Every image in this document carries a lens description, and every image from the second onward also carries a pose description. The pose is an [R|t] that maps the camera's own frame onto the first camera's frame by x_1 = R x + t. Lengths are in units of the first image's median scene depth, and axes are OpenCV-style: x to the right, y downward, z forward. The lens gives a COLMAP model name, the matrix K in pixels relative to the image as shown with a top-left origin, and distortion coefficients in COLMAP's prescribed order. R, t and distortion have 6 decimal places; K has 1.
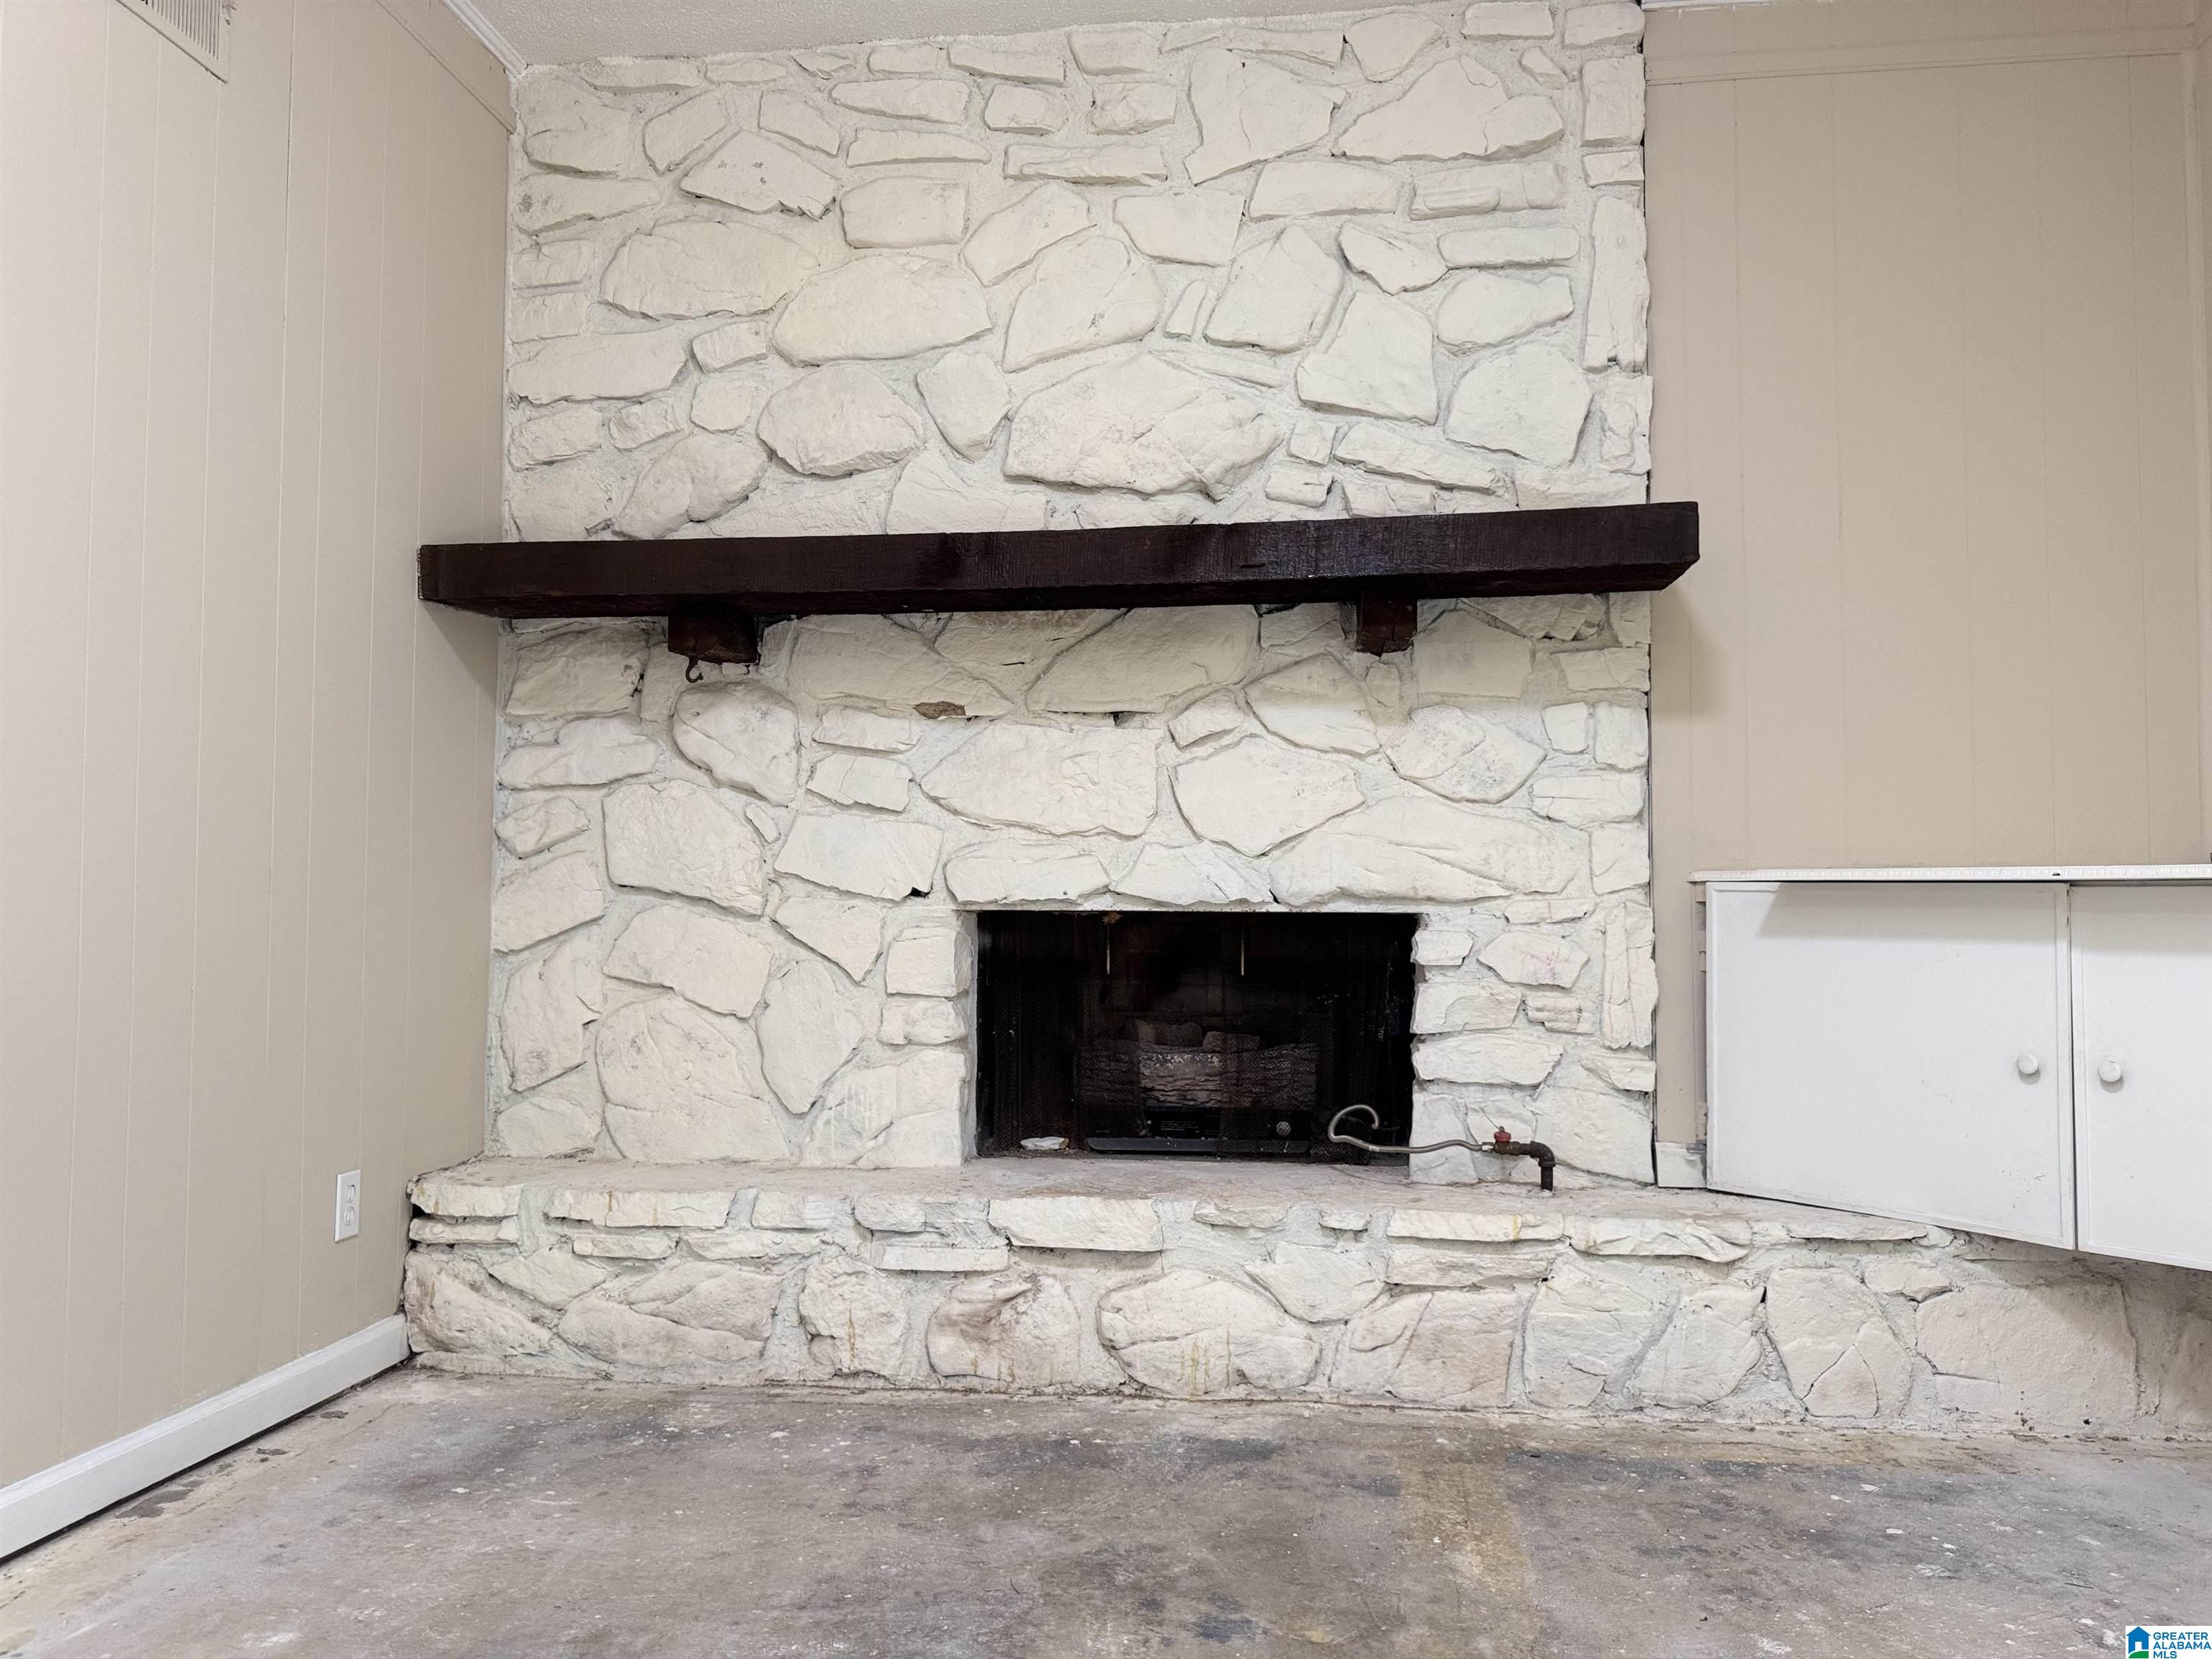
lens RADIAL K [[1563.6, 0, 1094.5], [0, 1563.6, 834.7], [0, 0, 1]] dist [0.044739, -0.040781]
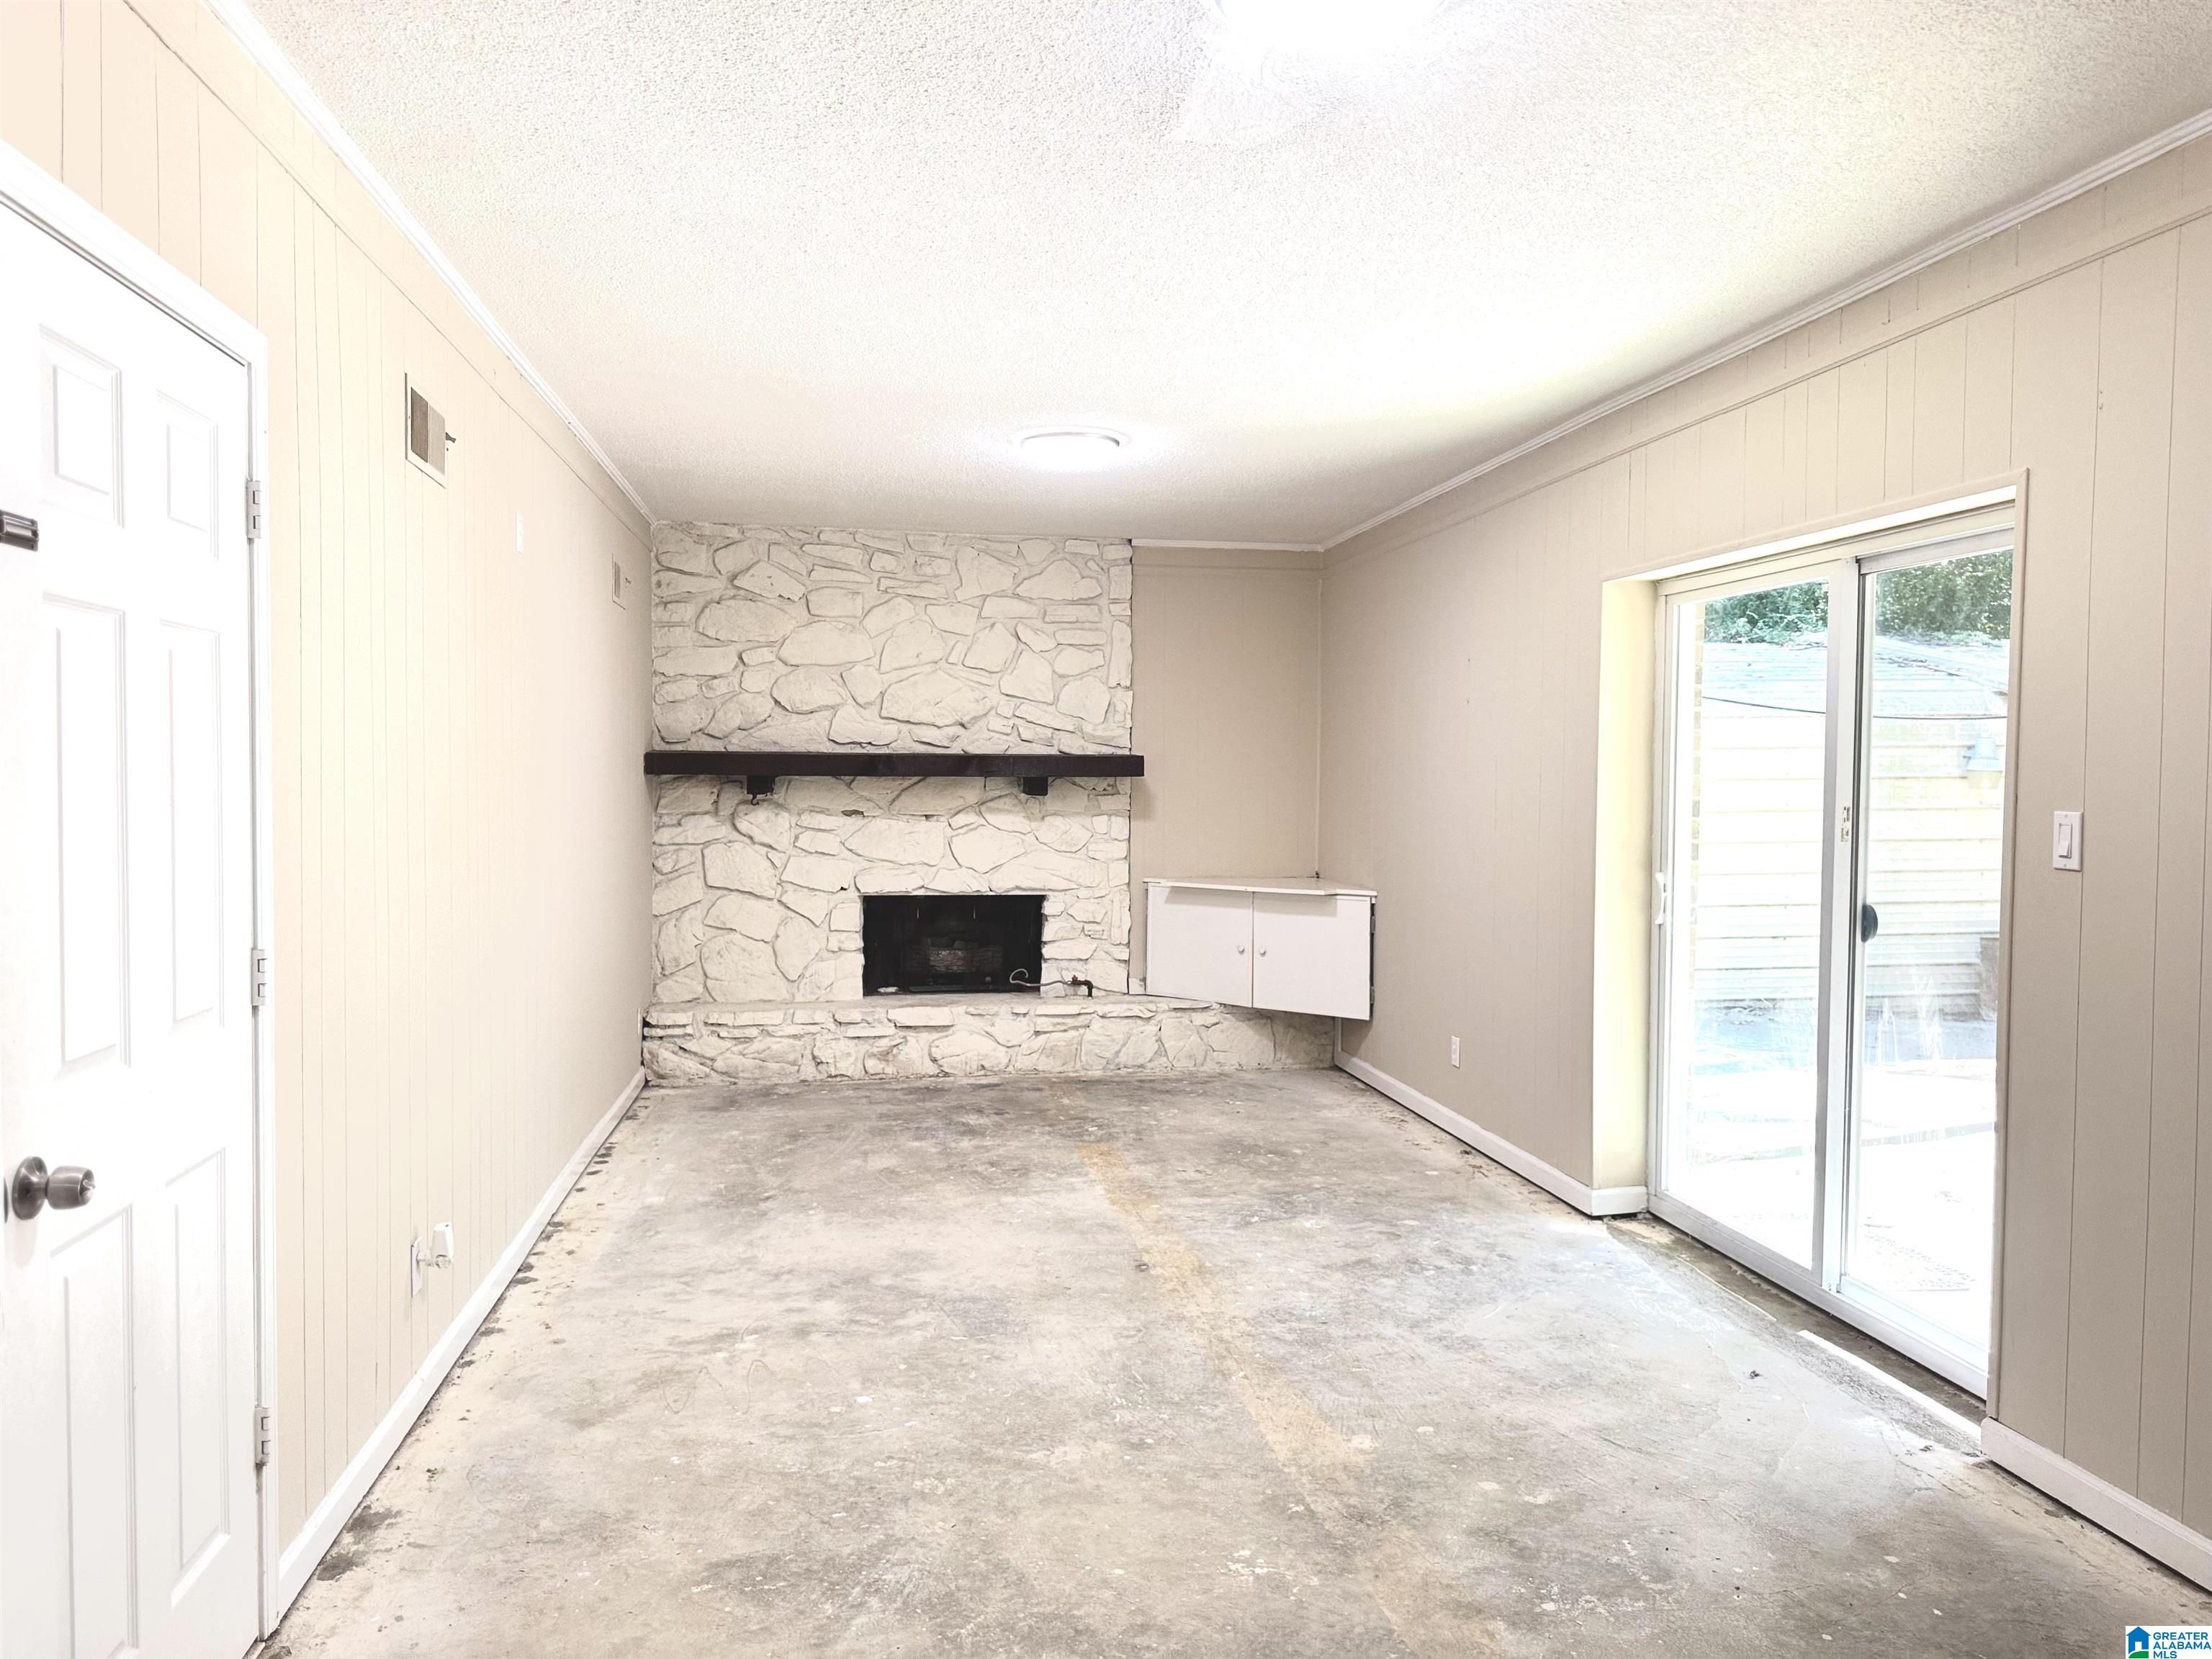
lens RADIAL K [[1563.6, 0, 1115.9], [0, 1563.6, 825.6], [0, 0, 1]] dist [0.044739, -0.040781]
pose [[0.959348, -0.007158, 0.282137, -0.412557], [-0.015289, 0.996892, 0.077277, -0.267970], [-0.281813, -0.078449, 0.956257, -1.509454]]
